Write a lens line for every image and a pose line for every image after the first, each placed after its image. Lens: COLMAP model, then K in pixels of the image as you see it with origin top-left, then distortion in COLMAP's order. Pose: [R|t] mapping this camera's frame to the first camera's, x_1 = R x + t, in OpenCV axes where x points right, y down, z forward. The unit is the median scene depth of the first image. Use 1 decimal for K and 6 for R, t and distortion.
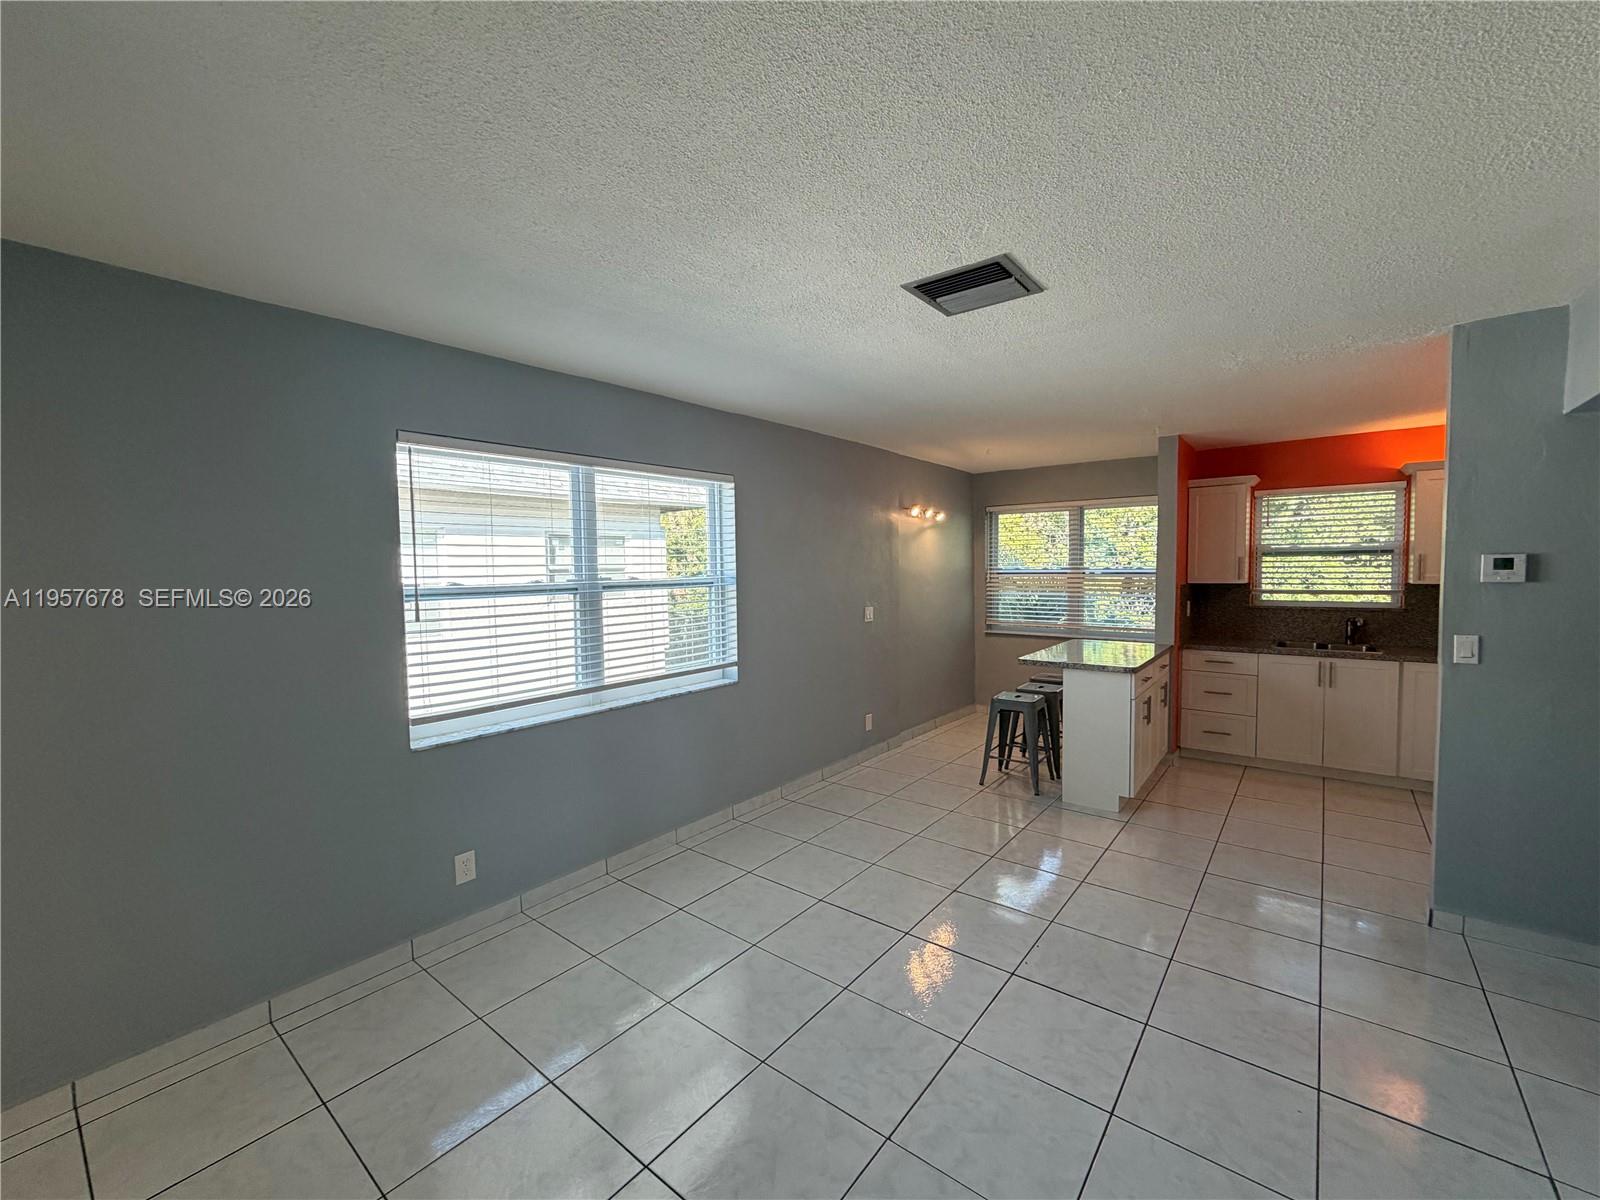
lens RADIAL K [[649.1, 0, 804.7], [0, 649.1, 602.3], [0, 0, 1]] dist [0.000947, 0.000210]
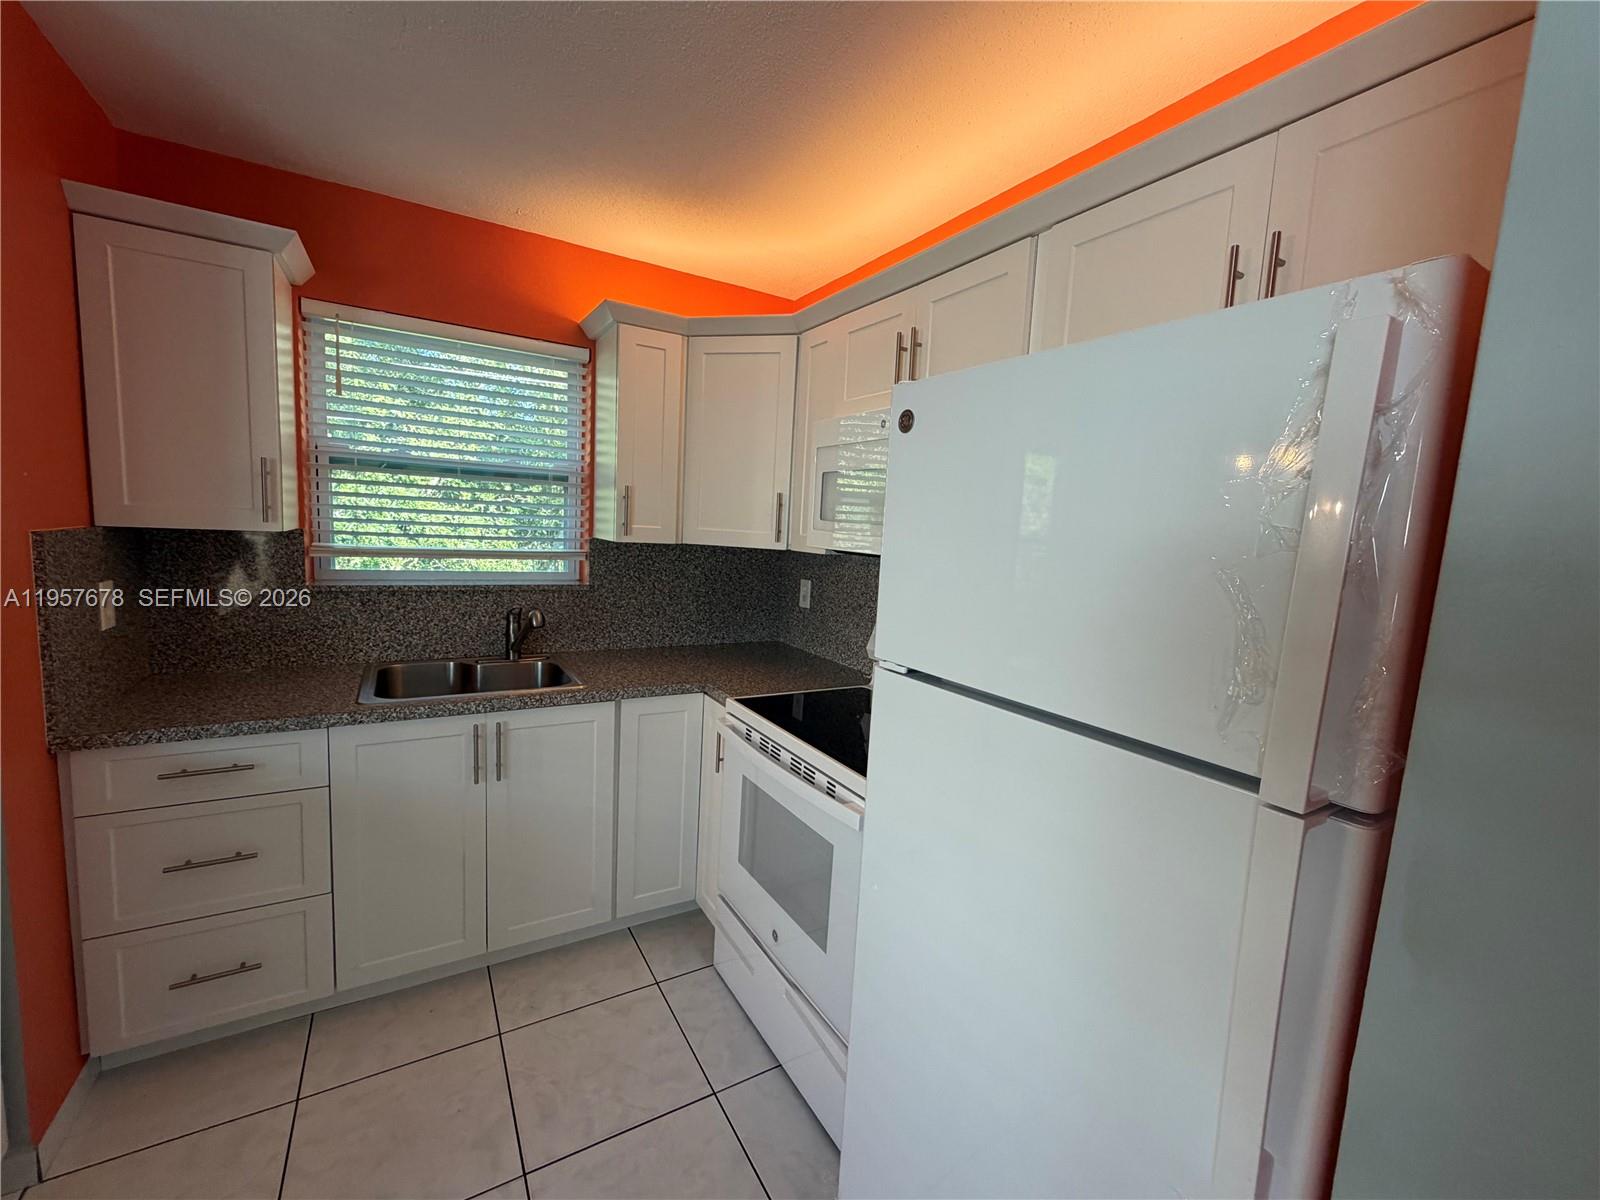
lens RADIAL K [[657.1, 0, 799.8], [0, 657.1, 601.8], [0, 0, 1]] dist [0.000093, 0.000335]
pose [[0.354506, -0.077086, 0.931871, 0.425328], [-0.006441, 0.996371, 0.084872, -0.022808], [-0.935032, -0.036090, 0.352723, 0.584957]]
